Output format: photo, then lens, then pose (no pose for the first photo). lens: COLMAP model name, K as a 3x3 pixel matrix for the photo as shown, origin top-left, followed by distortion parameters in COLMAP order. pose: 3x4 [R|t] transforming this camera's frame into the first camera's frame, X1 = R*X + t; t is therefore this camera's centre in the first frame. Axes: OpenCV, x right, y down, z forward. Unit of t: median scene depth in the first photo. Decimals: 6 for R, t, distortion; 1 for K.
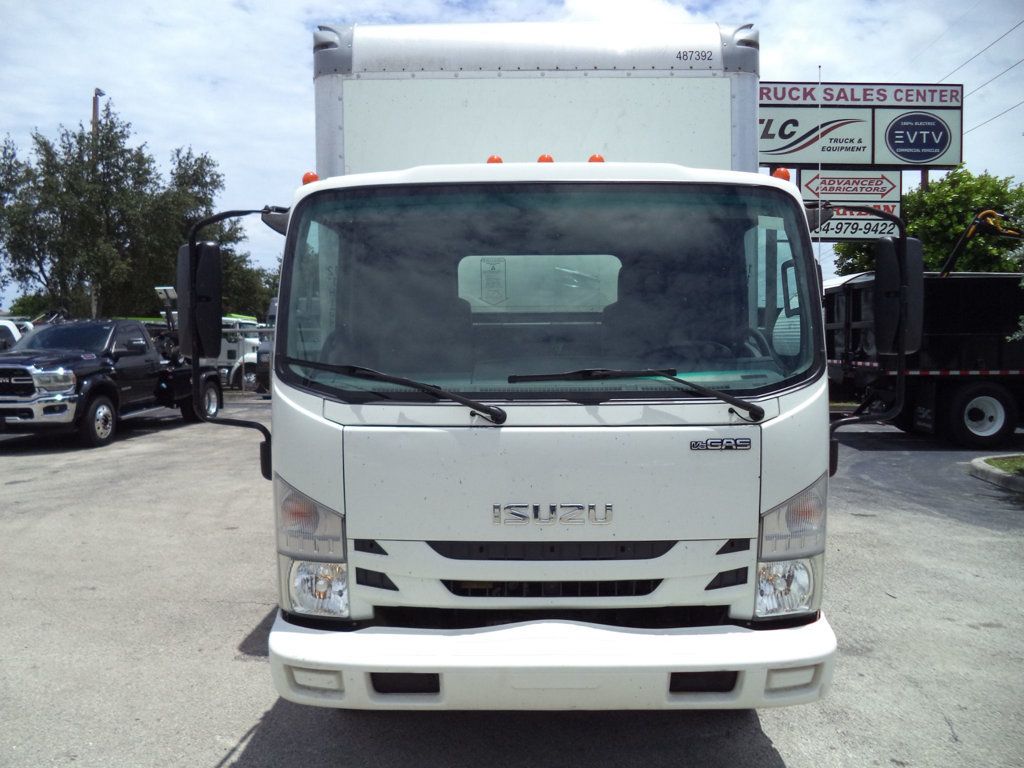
lens RADIAL K [[827.8, 0, 505.2], [0, 827.8, 388.0], [0, 0, 1]] dist [-0.017986, -0.015977]
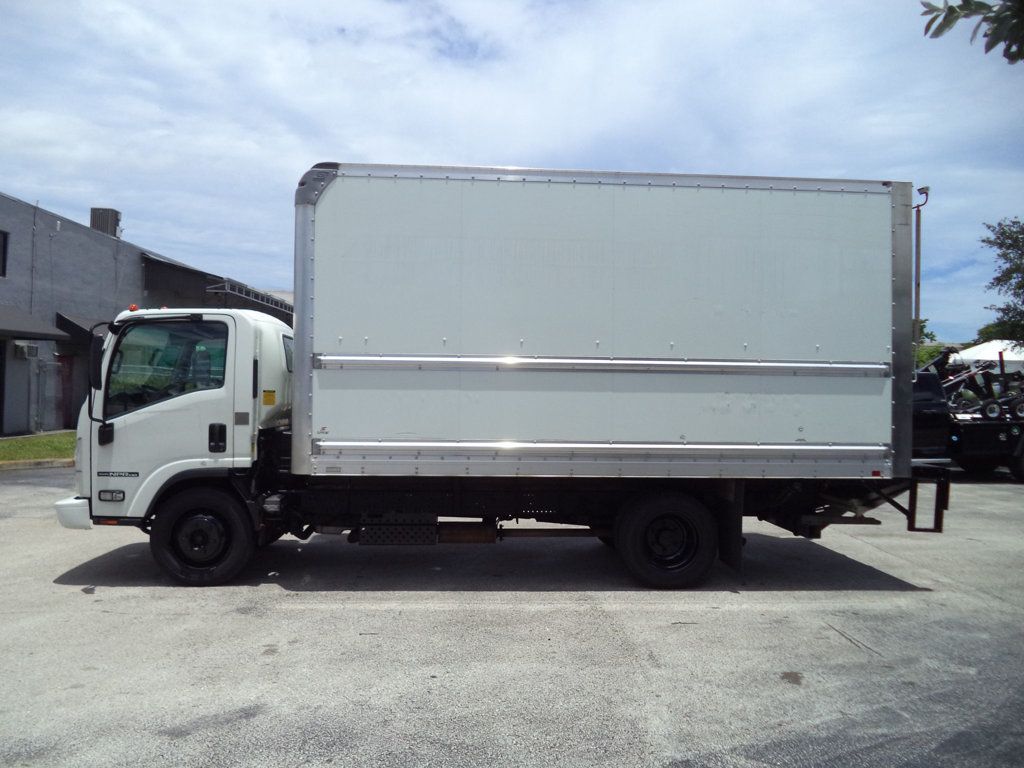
lens RADIAL K [[827.8, 0, 504.2], [0, 827.8, 399.4], [0, 0, 1]] dist [-0.017986, -0.015977]
pose [[0.078986, 0.012409, -0.996798, 1.810855], [-0.068487, 0.997628, 0.006992, -0.071999], [0.994520, 0.067715, 0.079649, 1.281995]]
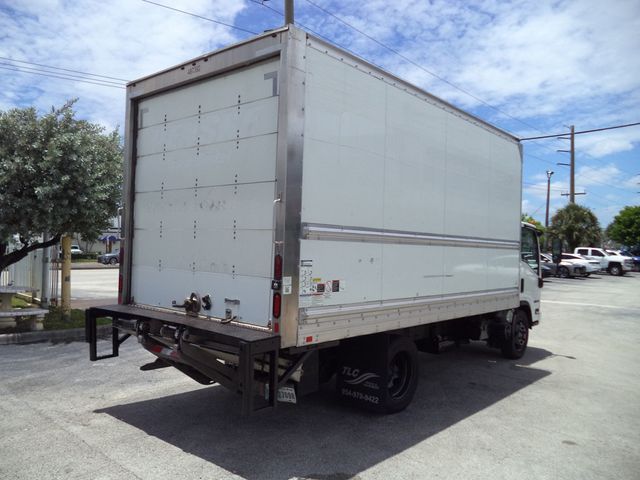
lens RADIAL K [[517.4, 0, 318.0], [0, 517.4, 239.0], [0, 0, 1]] dist [-0.017986, -0.015977]
pose [[-0.761183, -0.005493, 0.648513, -0.842485], [0.009433, 0.999765, 0.019540, -0.164849], [-0.648468, 0.020991, -0.760952, 2.803771]]
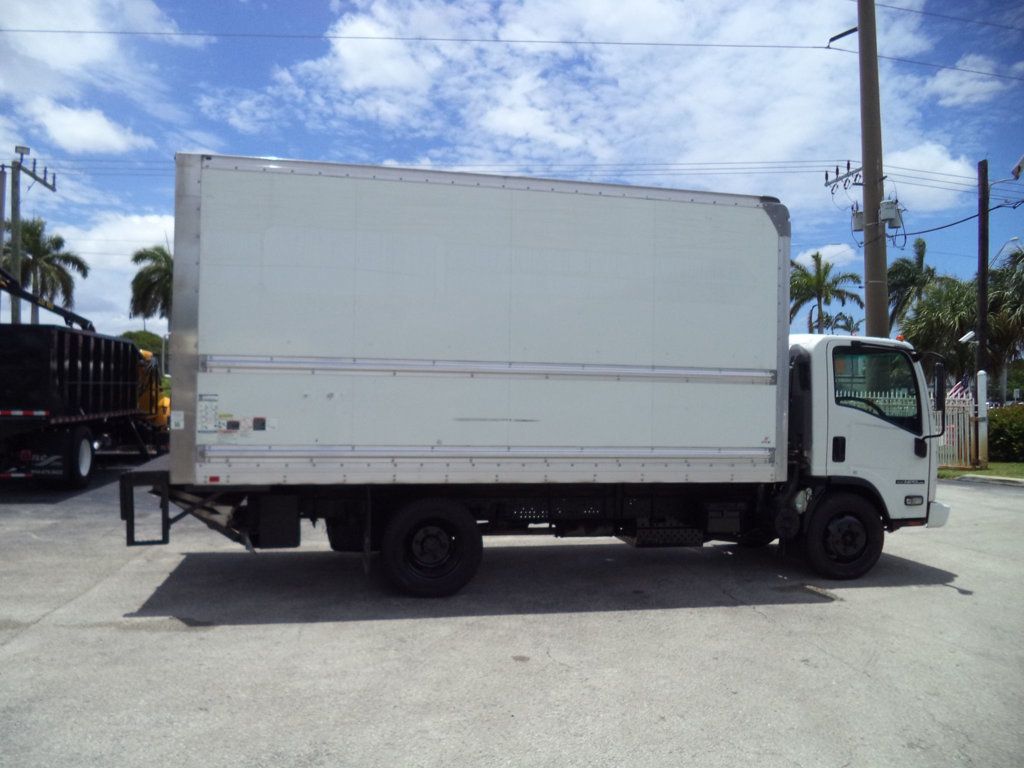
lens RADIAL K [[827.8, 0, 518.8], [0, 827.8, 388.4], [0, 0, 1]] dist [-0.017986, -0.015977]
pose [[-0.229213, 0.009148, 0.973333, -1.697335], [0.036736, 0.999325, -0.000741, -0.098690], [-0.972683, 0.035586, -0.229395, 1.922007]]
